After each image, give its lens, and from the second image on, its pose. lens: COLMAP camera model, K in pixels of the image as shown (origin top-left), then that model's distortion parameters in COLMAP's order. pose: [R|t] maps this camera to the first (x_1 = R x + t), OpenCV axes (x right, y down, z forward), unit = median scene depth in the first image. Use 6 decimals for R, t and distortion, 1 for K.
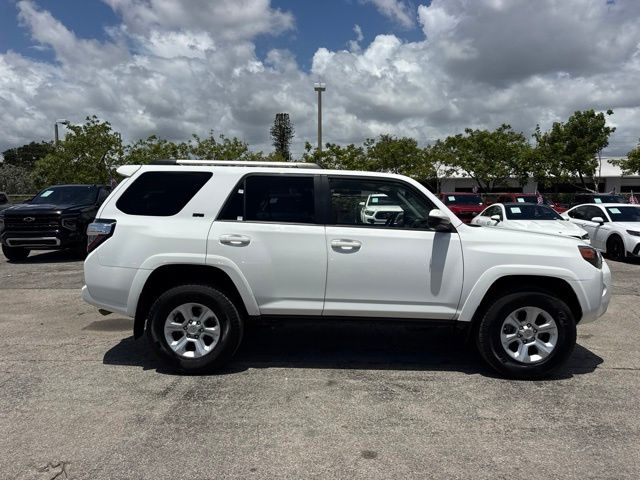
lens RADIAL K [[467.2, 0, 315.0], [0, 467.2, 237.2], [0, 0, 1]] dist [0.020665, -0.034018]
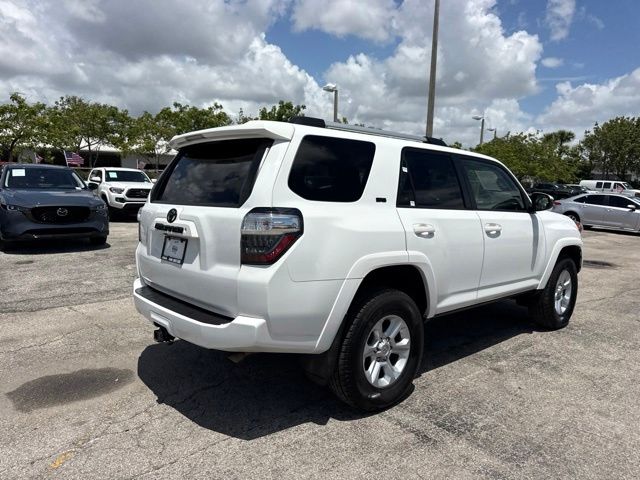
lens RADIAL K [[467.2, 0, 317.3], [0, 467.2, 243.8], [0, 0, 1]] dist [0.020665, -0.034018]
pose [[0.715082, -0.071974, 0.695325, -0.157975], [0.027525, 0.996813, 0.074874, -0.006702], [-0.698498, -0.034402, 0.714785, 0.098678]]
